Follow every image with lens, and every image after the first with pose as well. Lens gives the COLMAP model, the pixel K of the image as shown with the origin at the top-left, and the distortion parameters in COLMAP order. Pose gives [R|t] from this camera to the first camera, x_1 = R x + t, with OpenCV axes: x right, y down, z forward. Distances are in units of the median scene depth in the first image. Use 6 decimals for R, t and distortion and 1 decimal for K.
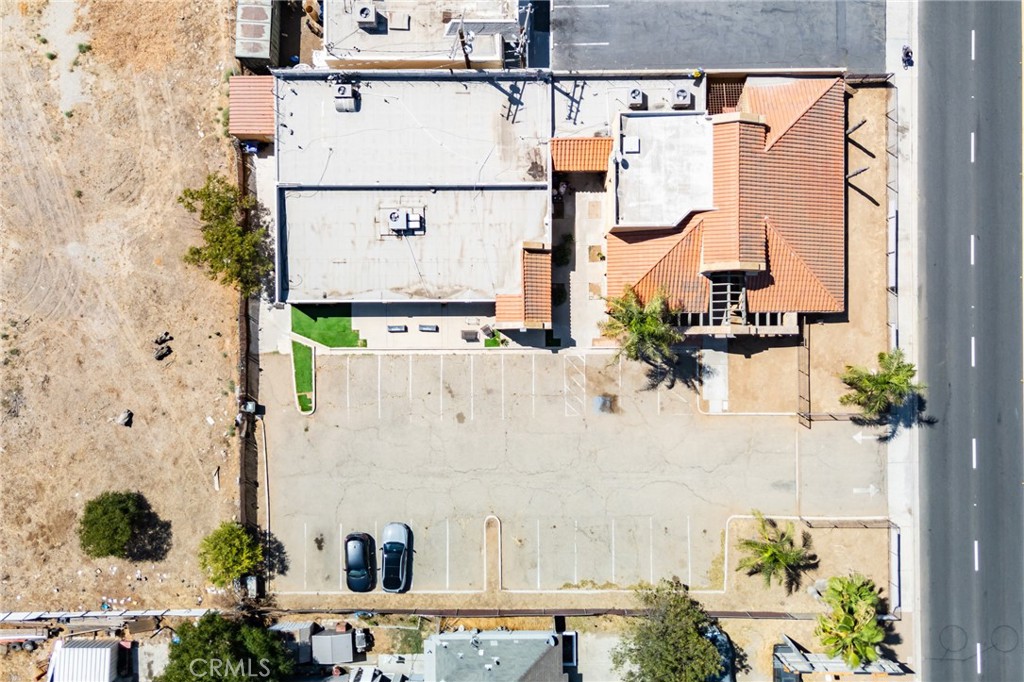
lens RADIAL K [[884.6, 0, 548.6], [0, 884.6, 341.1], [0, 0, 1]] dist [0.042725, -0.022654]
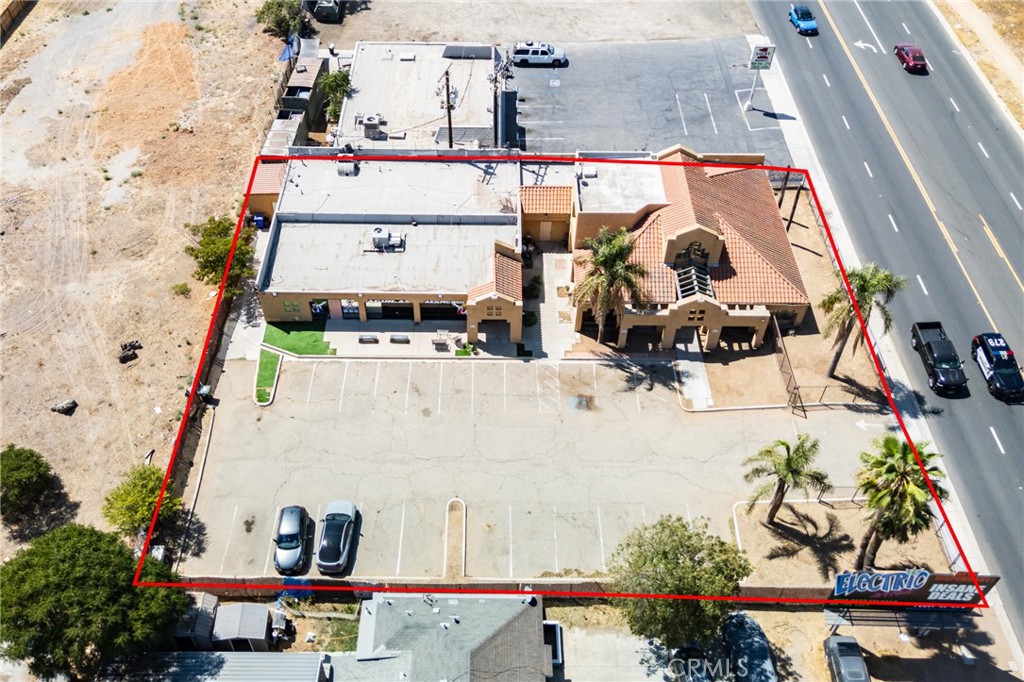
lens RADIAL K [[853.4, 0, 512.0], [0, 853.4, 341.0], [0, 0, 1]] dist [0.039585, -0.014185]
pose [[0.999888, -0.013065, -0.007275, -0.002027], [0.005079, 0.754294, -0.656518, 0.623531], [0.014065, 0.656407, 0.754276, 0.277662]]
